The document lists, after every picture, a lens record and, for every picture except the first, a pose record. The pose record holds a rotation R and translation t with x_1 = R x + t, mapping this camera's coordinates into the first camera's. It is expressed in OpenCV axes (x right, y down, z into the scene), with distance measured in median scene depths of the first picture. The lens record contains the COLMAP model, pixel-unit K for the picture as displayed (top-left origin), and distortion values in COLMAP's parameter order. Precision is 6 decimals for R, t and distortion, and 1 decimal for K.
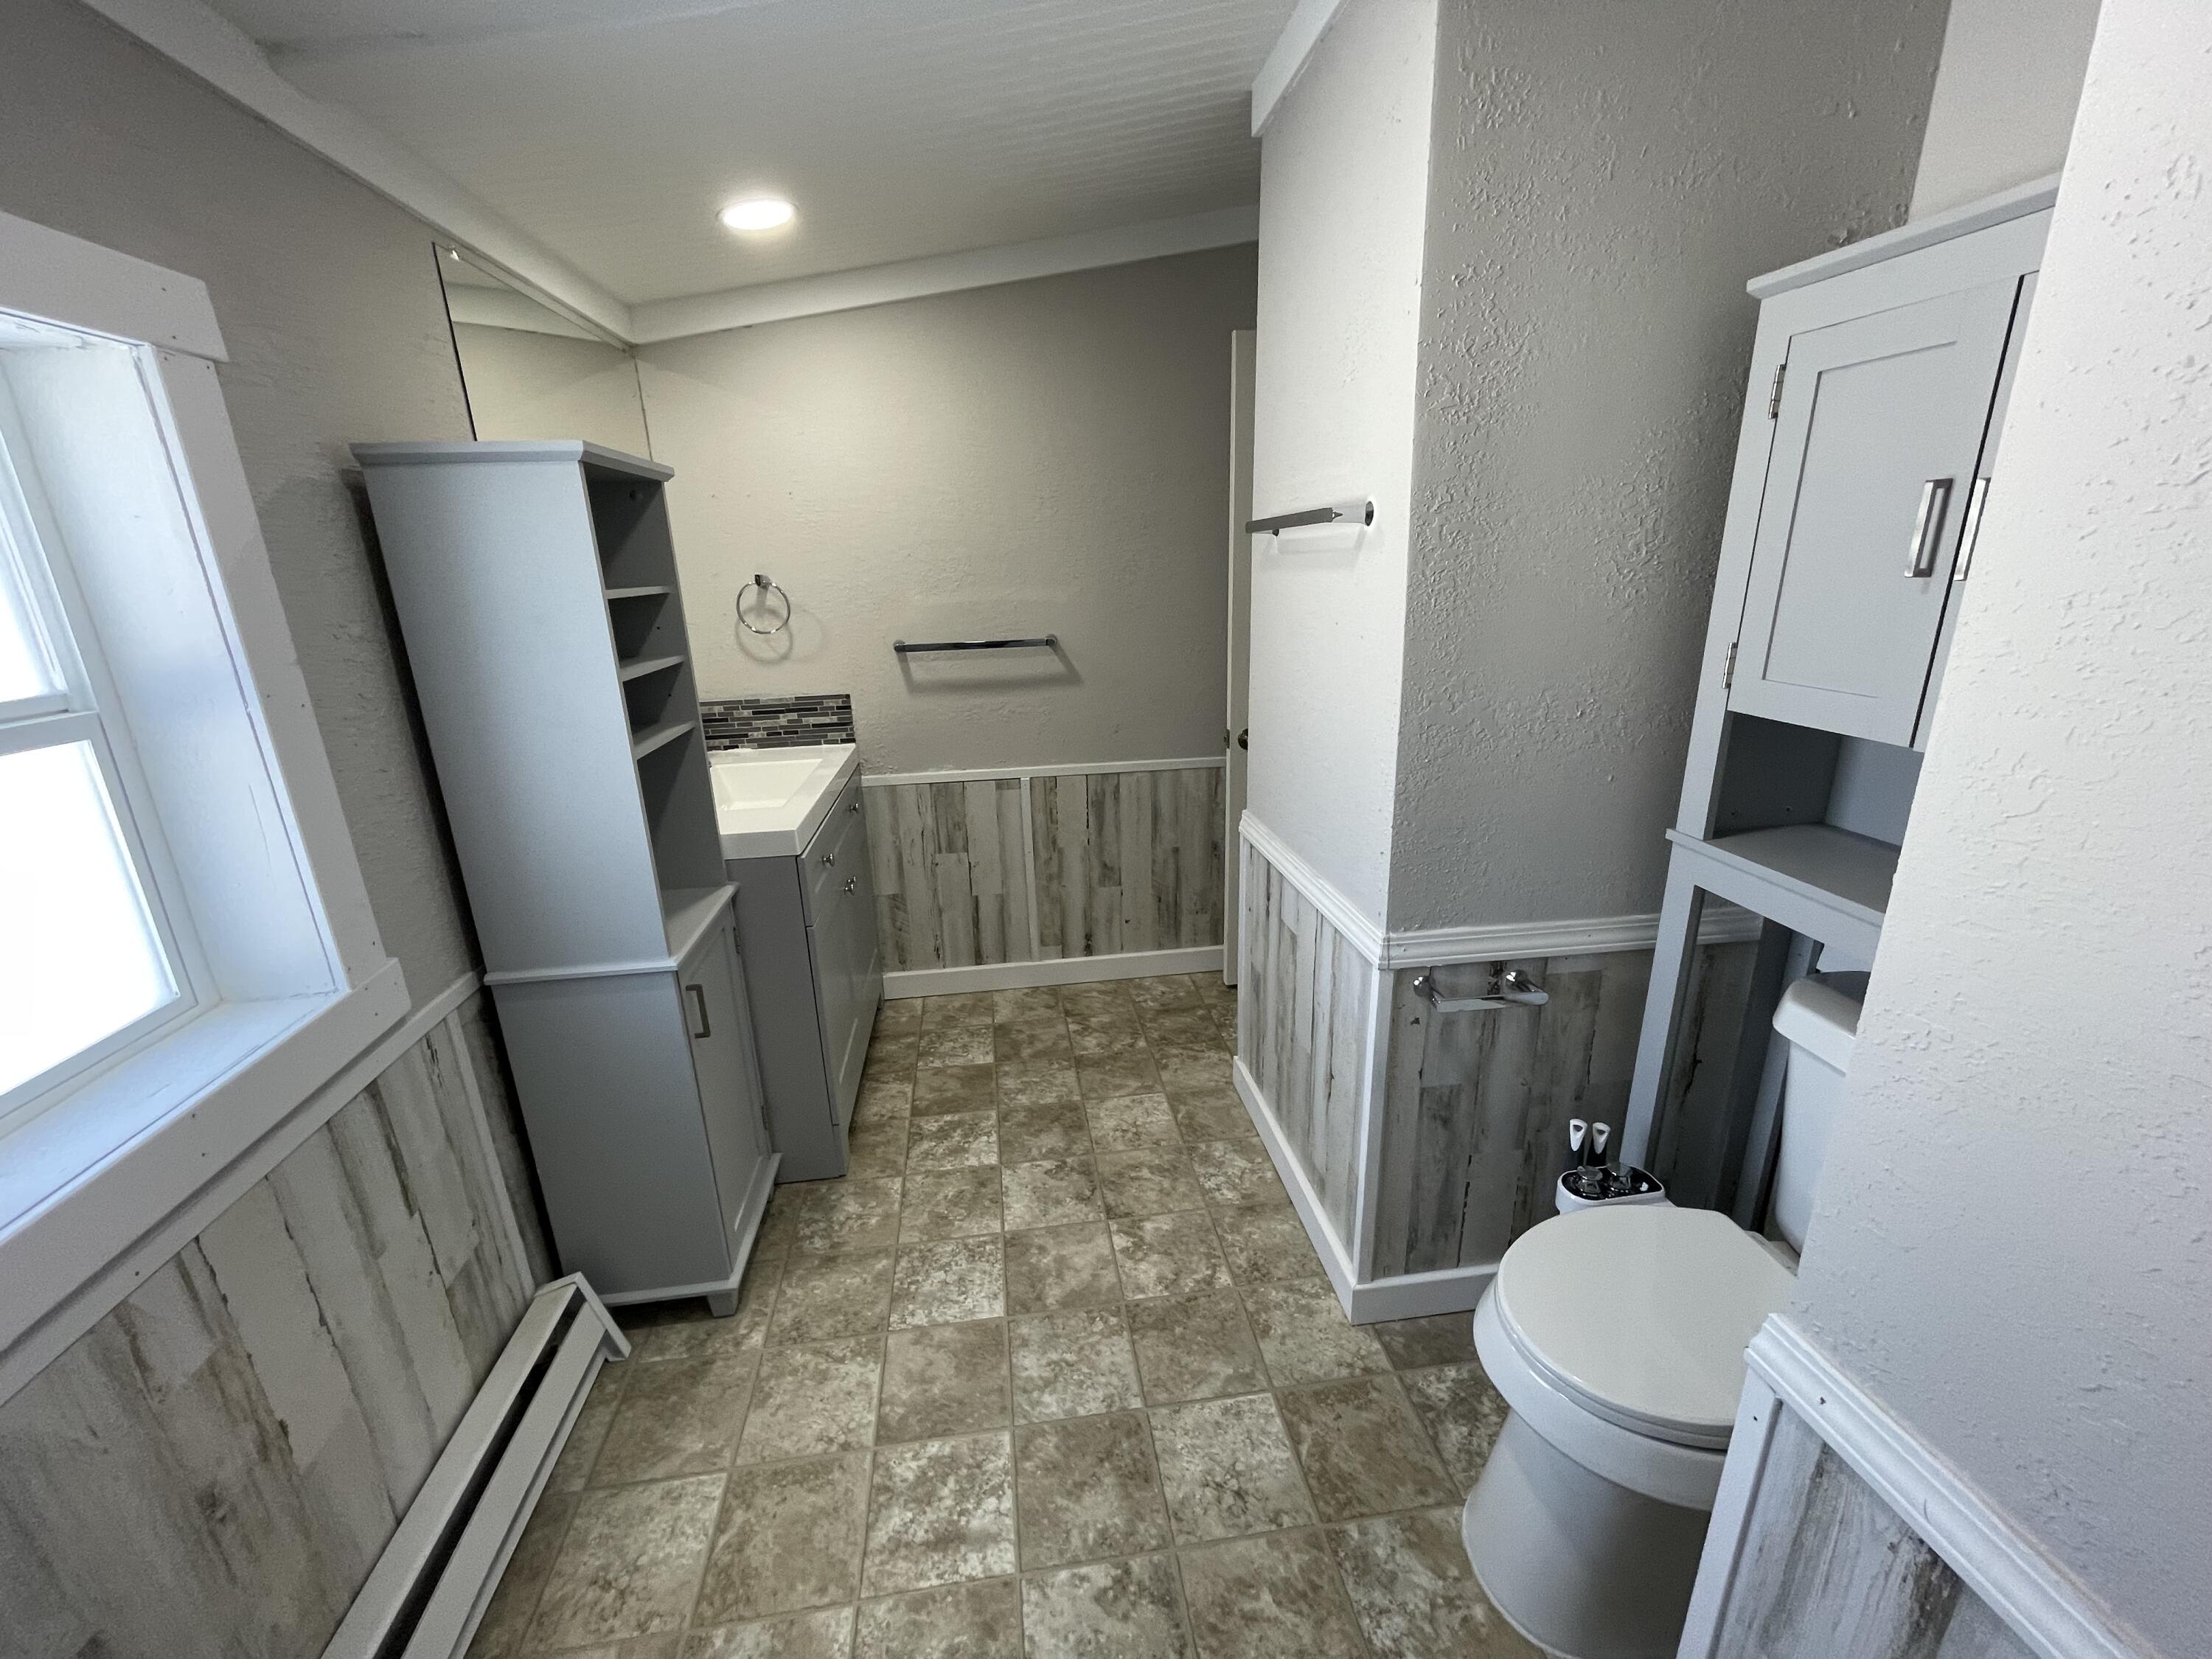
lens RADIAL K [[890.7, 0, 1112.9], [0, 890.7, 822.3], [0, 0, 1]] dist [-0.000039, -0.000534]
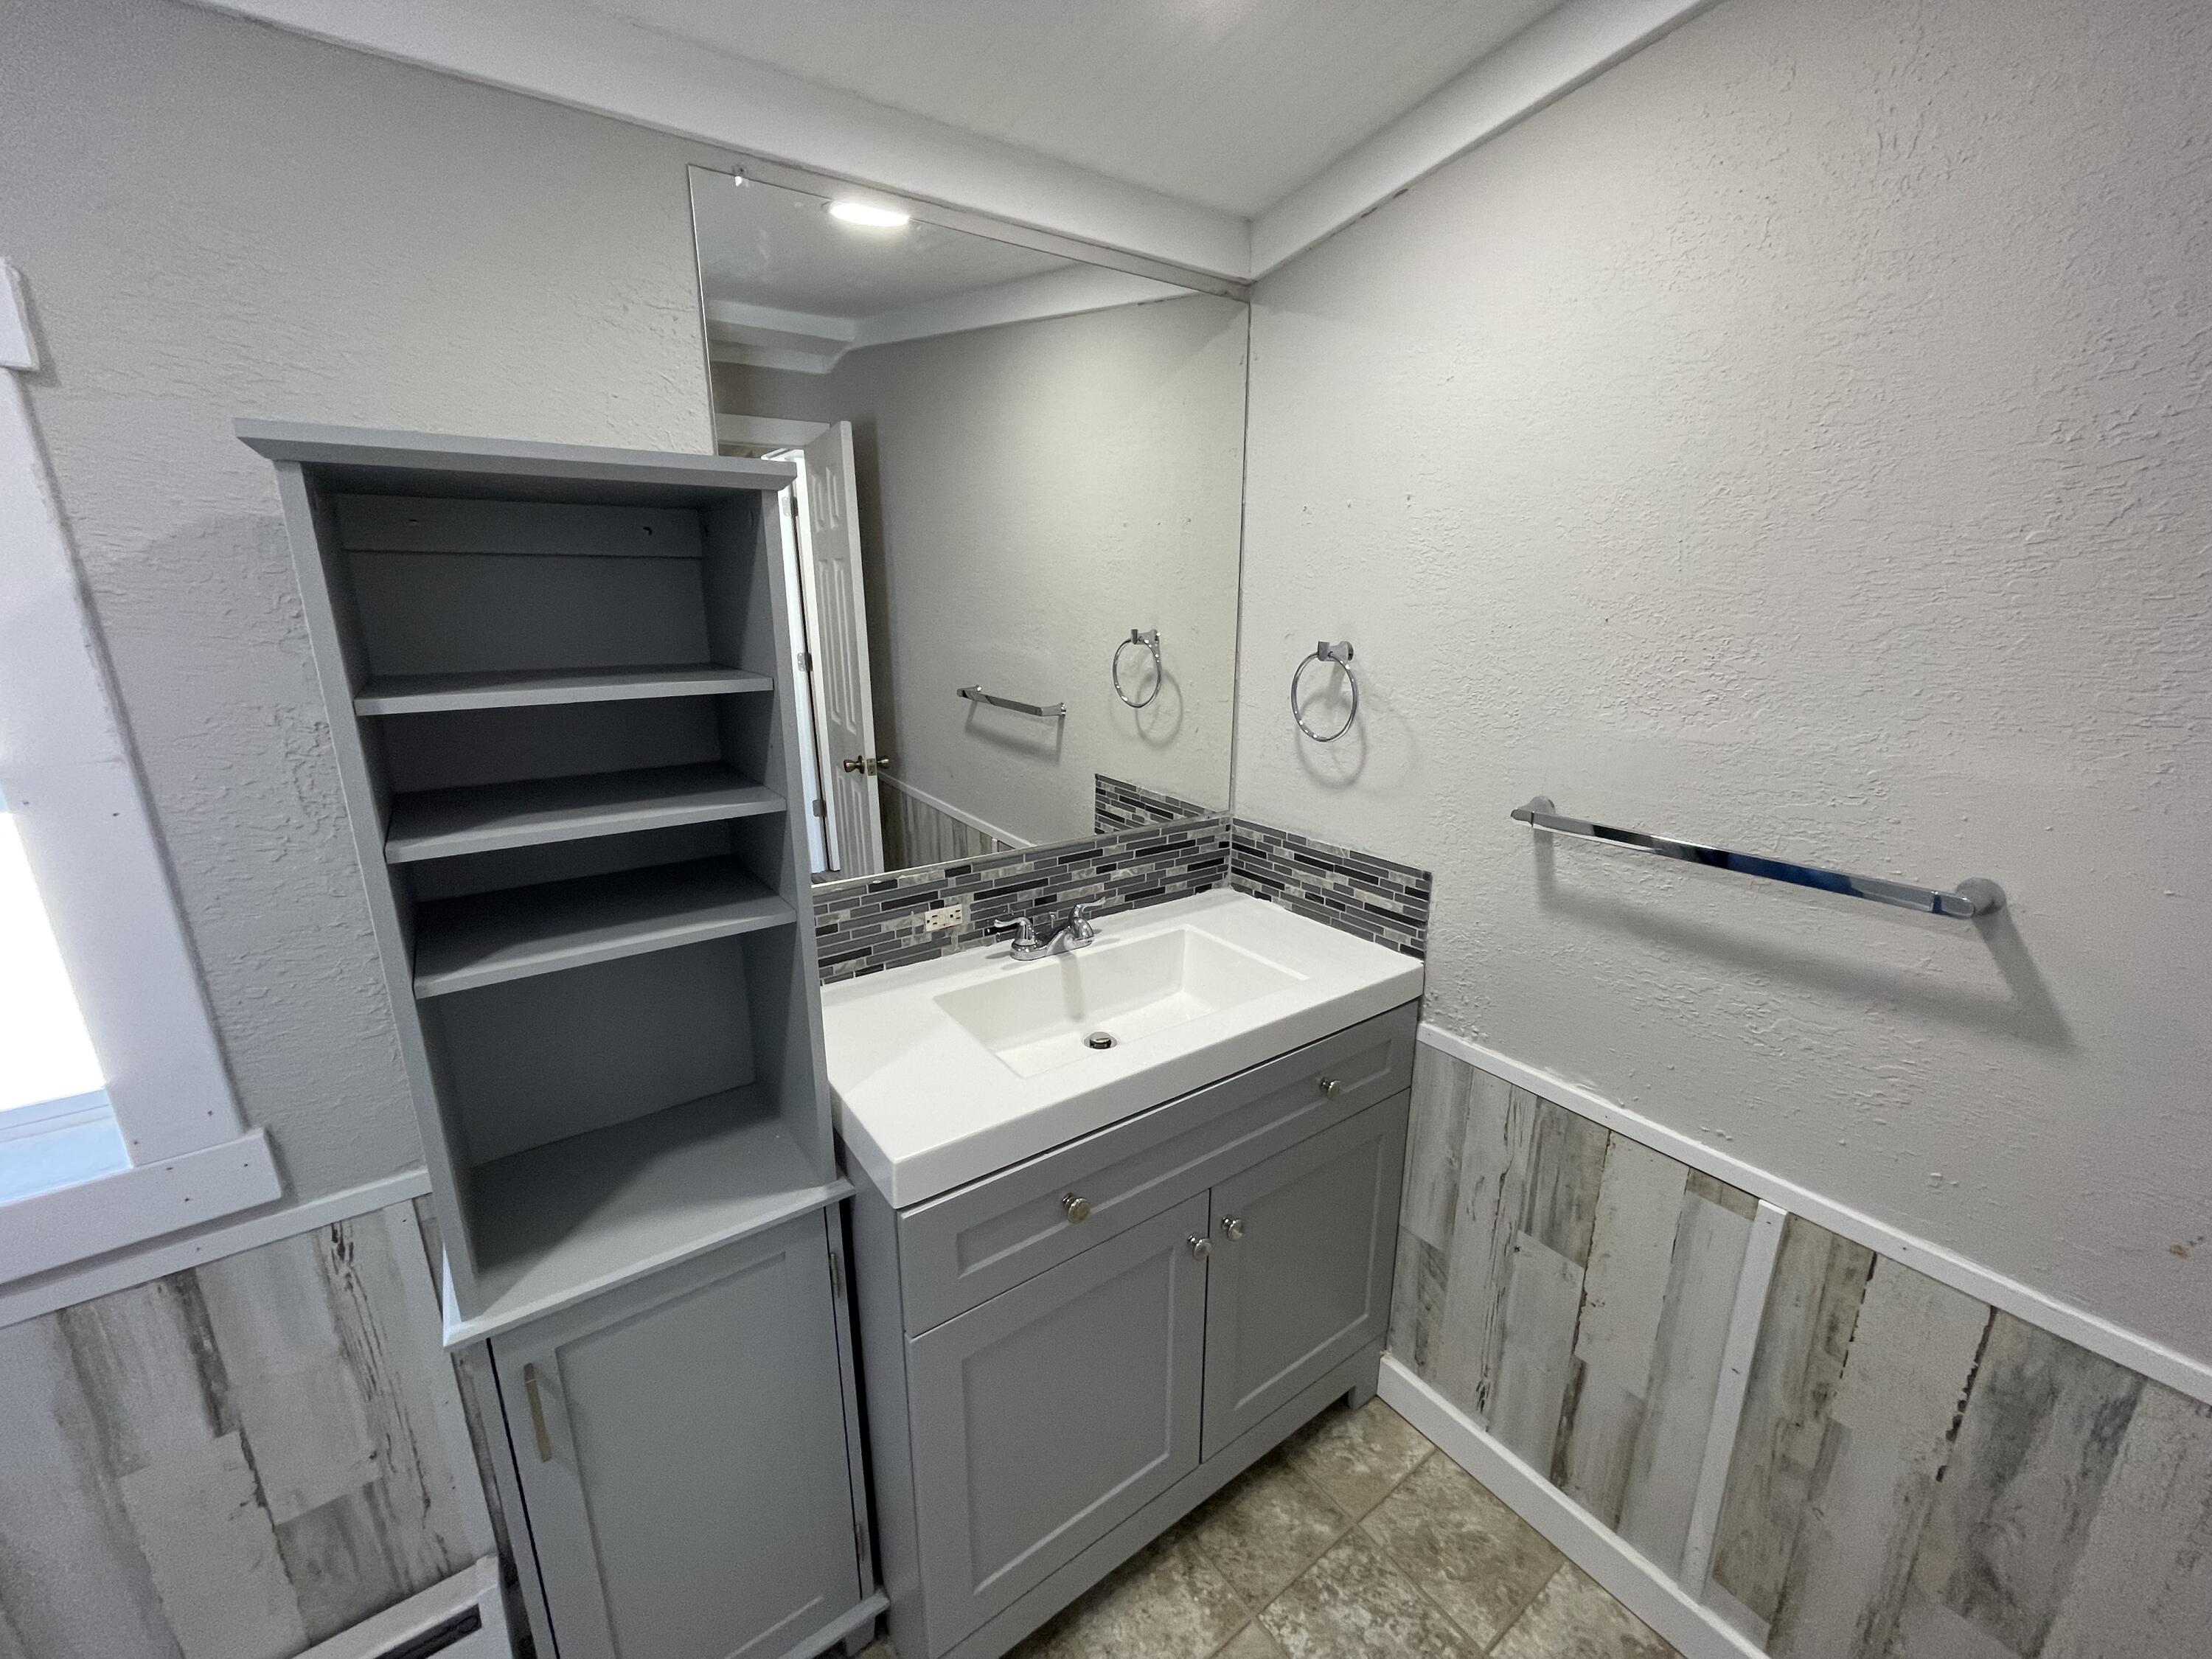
lens RADIAL K [[890.7, 0, 1105.6], [0, 890.7, 821.3], [0, 0, 1]] dist [-0.000039, -0.000534]
pose [[0.459433, 0.250889, -0.852043, 0.057119], [-0.266700, 0.953979, 0.137096, -0.191310], [0.847226, 0.164254, 0.505201, 0.556241]]
